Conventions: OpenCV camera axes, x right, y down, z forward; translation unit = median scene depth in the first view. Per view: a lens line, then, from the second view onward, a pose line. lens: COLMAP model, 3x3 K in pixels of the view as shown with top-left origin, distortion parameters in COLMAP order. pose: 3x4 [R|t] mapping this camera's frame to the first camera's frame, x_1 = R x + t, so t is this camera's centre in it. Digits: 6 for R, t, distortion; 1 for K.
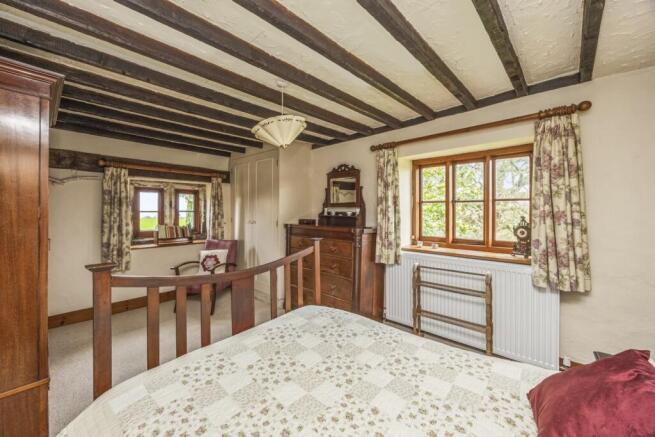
lens RADIAL K [[263.1, 0, 327.5], [0, 263.1, 218.5], [0, 0, 1]] dist [-0.000092, 0.000005]
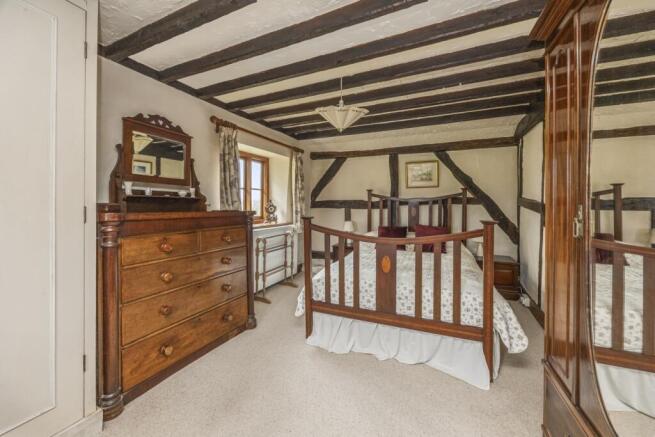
lens RADIAL K [[263.1, 0, 327.5], [0, 263.1, 218.5], [0, 0, 1]] dist [-0.000092, 0.000005]
pose [[-0.285183, -0.057972, 0.956718, -0.704138], [0.011185, 0.997900, 0.063801, 0.005977], [-0.958408, 0.028896, -0.283936, 0.824913]]
